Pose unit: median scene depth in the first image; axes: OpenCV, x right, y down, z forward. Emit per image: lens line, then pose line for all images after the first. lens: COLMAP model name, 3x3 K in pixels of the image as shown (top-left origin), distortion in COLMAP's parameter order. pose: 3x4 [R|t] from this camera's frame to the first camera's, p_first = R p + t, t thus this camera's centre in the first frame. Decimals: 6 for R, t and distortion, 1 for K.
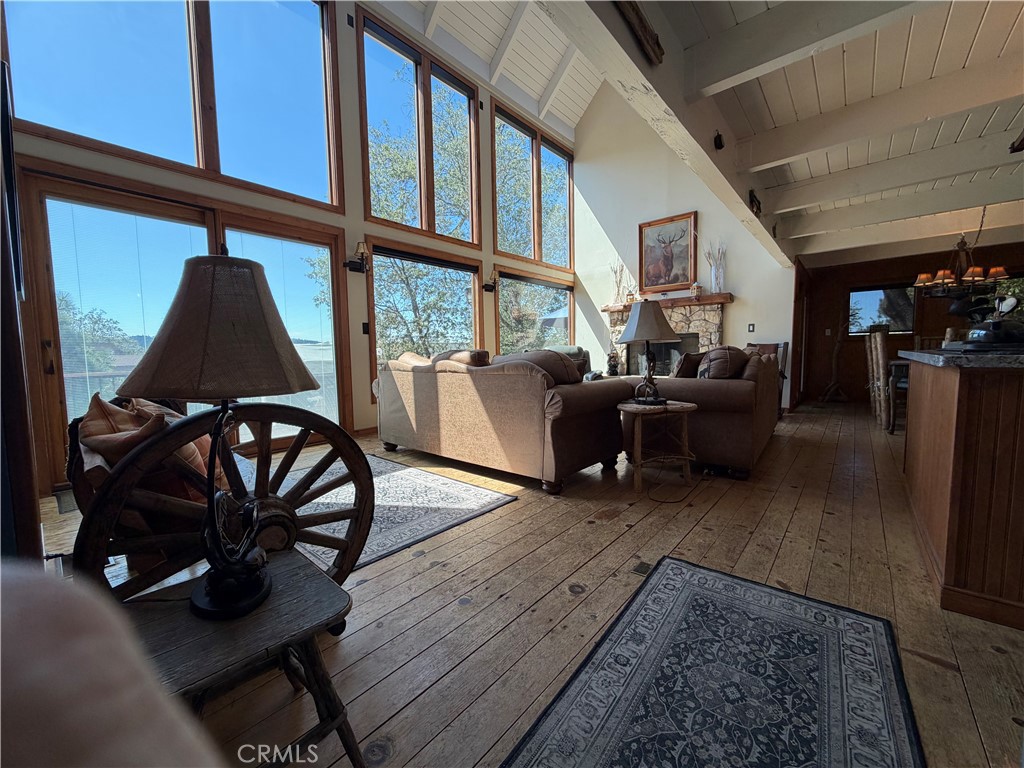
lens RADIAL K [[408.4, 0, 508.7], [0, 408.4, 383.8], [0, 0, 1]] dist [-0.002648, 0.000810]
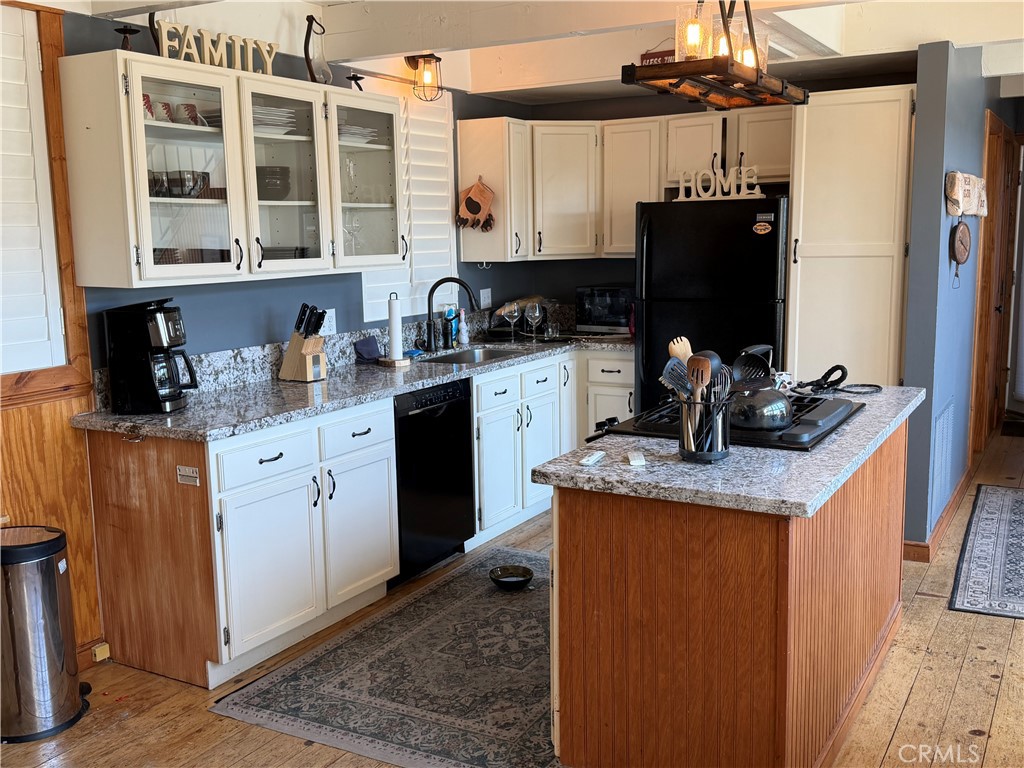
lens RADIAL K [[1008.3, 0, 513.8], [0, 1008.3, 389.2], [0, 0, 1]] dist [-0.002826, 0.000000]
pose [[-0.982469, 0.063086, -0.175428, 0.608842], [0.020223, 0.971515, 0.236112, -0.168427], [0.185326, 0.228425, -0.955760, 0.783867]]
